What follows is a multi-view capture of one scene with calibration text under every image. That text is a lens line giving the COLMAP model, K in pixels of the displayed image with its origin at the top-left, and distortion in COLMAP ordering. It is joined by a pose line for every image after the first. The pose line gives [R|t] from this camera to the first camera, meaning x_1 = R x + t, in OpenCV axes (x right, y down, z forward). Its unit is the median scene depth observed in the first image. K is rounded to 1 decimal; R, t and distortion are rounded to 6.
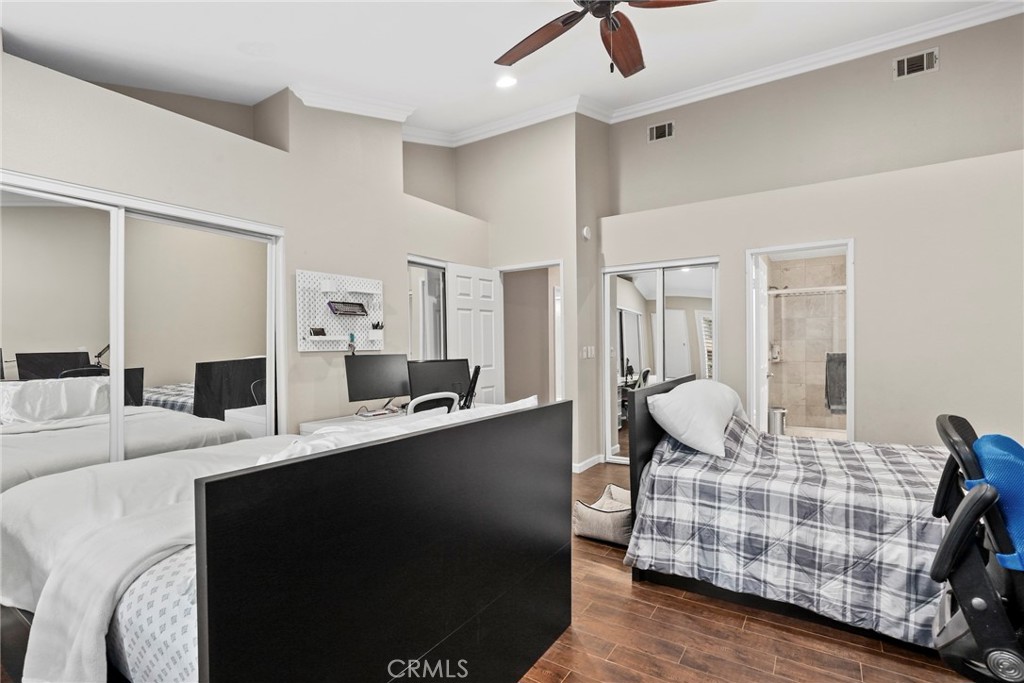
lens RADIAL K [[471.0, 0, 507.9], [0, 471.0, 346.6], [0, 0, 1]] dist [-0.002010, -0.000542]
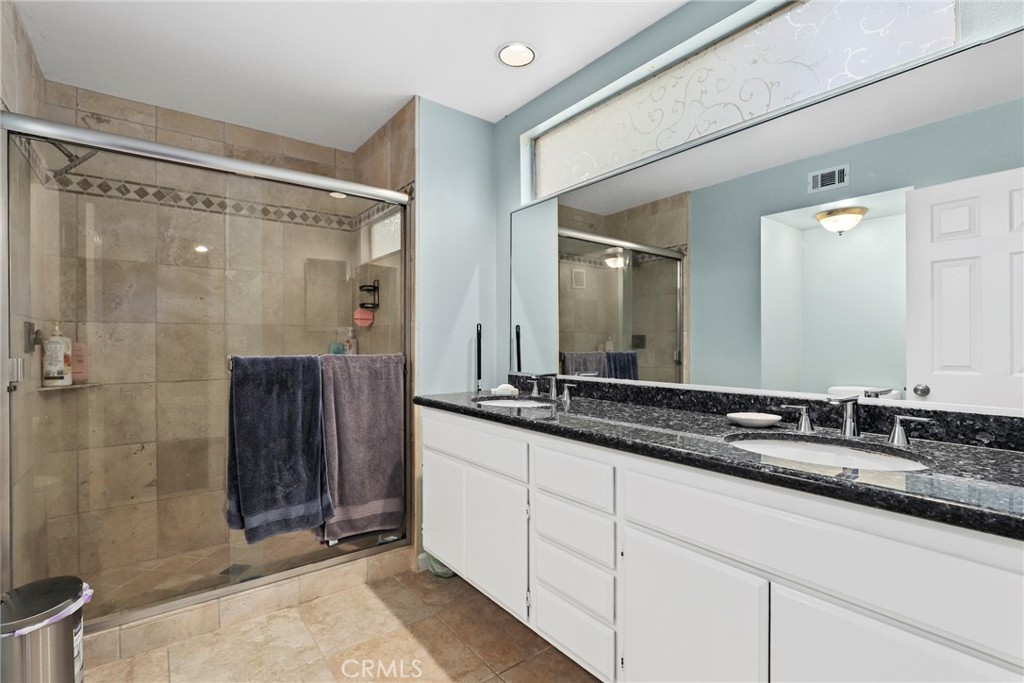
lens RADIAL K [[471.0, 0, 507.3], [0, 471.0, 346.9], [0, 0, 1]] dist [-0.002010, -0.000542]
pose [[0.334531, -0.000501, 0.942384, 0.370877], [0.002514, 0.999997, -0.000361, 0.005776], [-0.942381, 0.002490, 0.334532, 0.609124]]
